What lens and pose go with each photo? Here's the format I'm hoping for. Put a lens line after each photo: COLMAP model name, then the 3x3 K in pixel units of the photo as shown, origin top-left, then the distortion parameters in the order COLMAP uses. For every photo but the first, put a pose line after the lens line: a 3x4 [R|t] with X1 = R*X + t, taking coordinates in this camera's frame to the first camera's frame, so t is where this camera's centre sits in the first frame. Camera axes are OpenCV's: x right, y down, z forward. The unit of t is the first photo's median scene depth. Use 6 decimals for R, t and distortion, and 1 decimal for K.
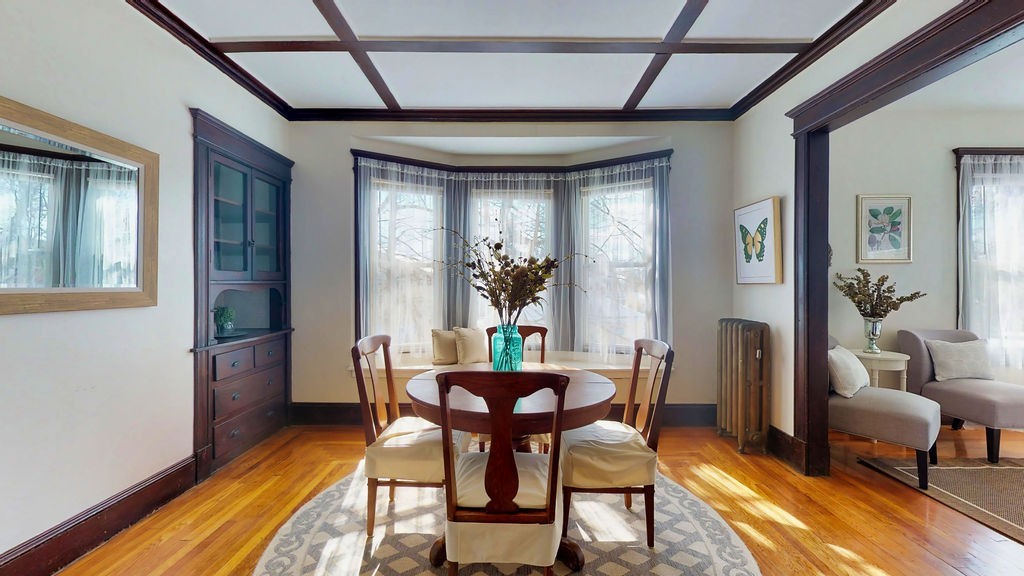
lens RADIAL K [[396.3, 0, 513.8], [0, 396.3, 288.9], [0, 0, 1]] dist [-0.000565, 0.000421]
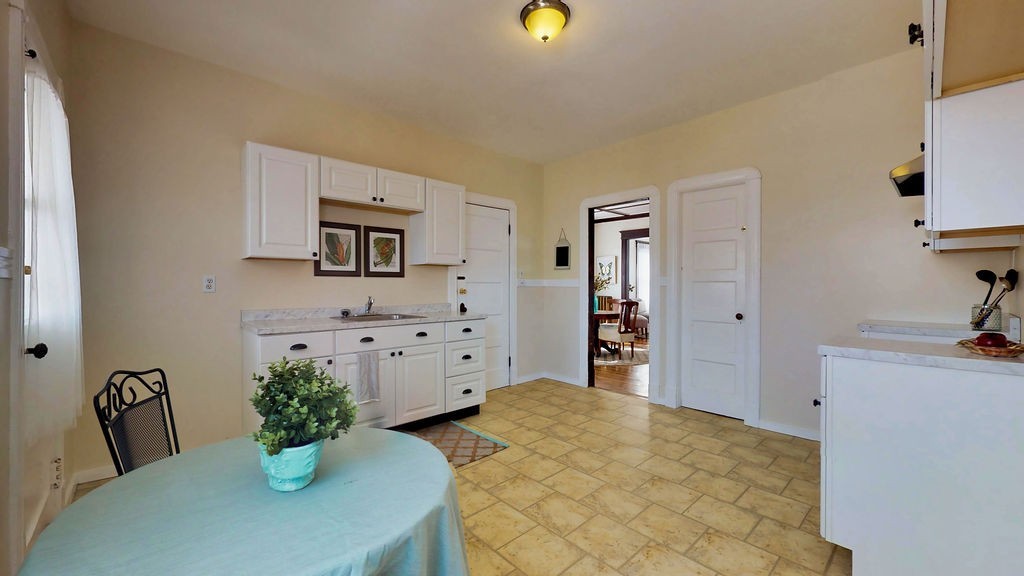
lens RADIAL K [[396.3, 0, 514.8], [0, 396.3, 287.2], [0, 0, 1]] dist [-0.000565, 0.000421]
pose [[0.728504, -0.001864, 0.685039, -1.767691], [-0.000959, 0.999993, 0.003741, 0.004235], [-0.685041, -0.003382, 0.728497, -0.638979]]
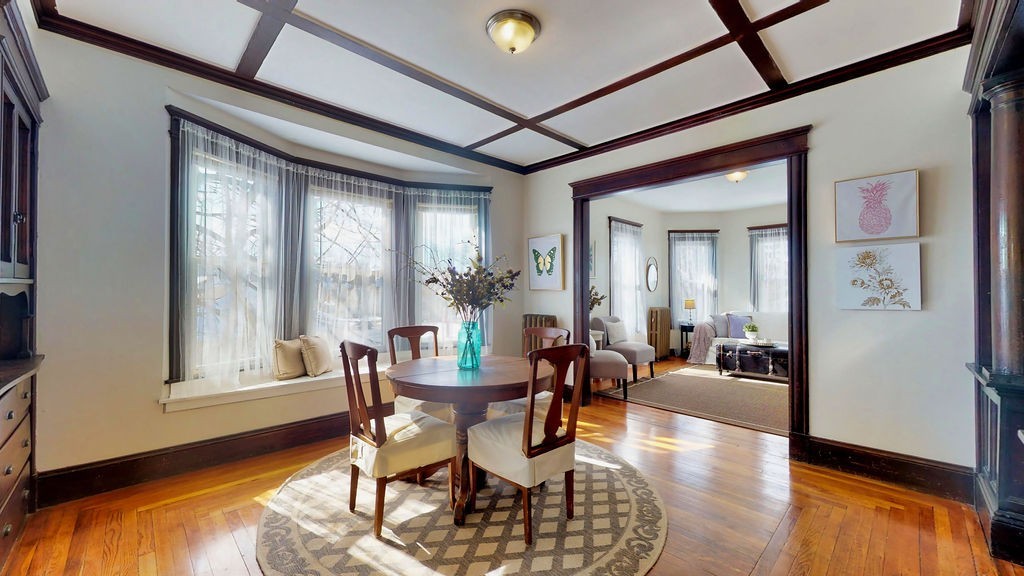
lens RADIAL K [[396.3, 0, 515.5], [0, 396.3, 289.8], [0, 0, 1]] dist [-0.000565, 0.000421]
pose [[0.712589, 0.007405, 0.701543, -0.473496], [0.001234, 0.999930, -0.011808, 0.003647], [-0.701581, 0.009280, 0.712529, 0.015141]]
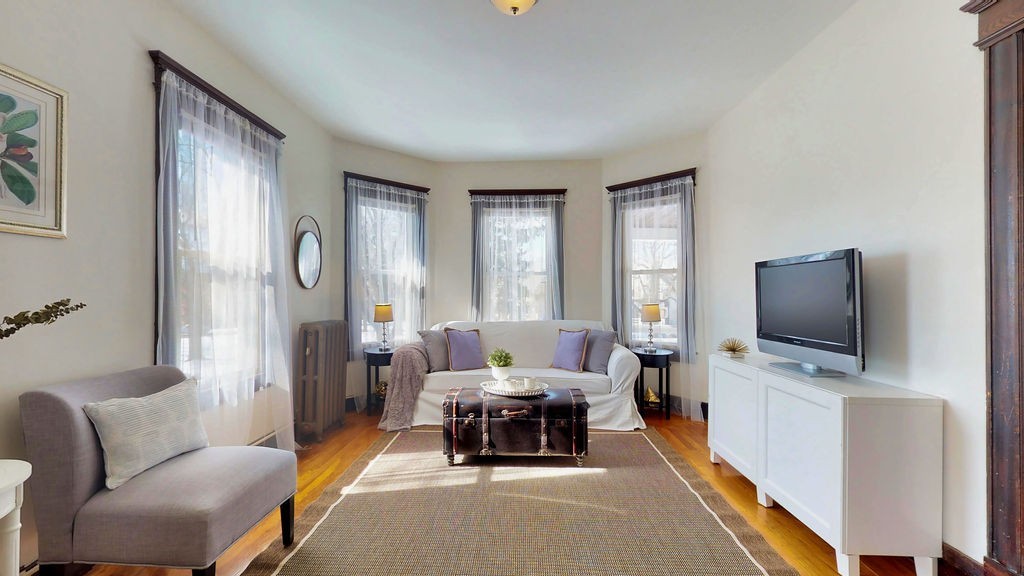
lens RADIAL K [[396.3, 0, 512.7], [0, 396.3, 291.2], [0, 0, 1]] dist [-0.000565, 0.000421]
pose [[0.032938, 0.004035, 0.999449, 0.576223], [0.000896, 0.999991, -0.004067, -0.000235], [-0.999457, 0.001029, 0.032934, 0.474590]]
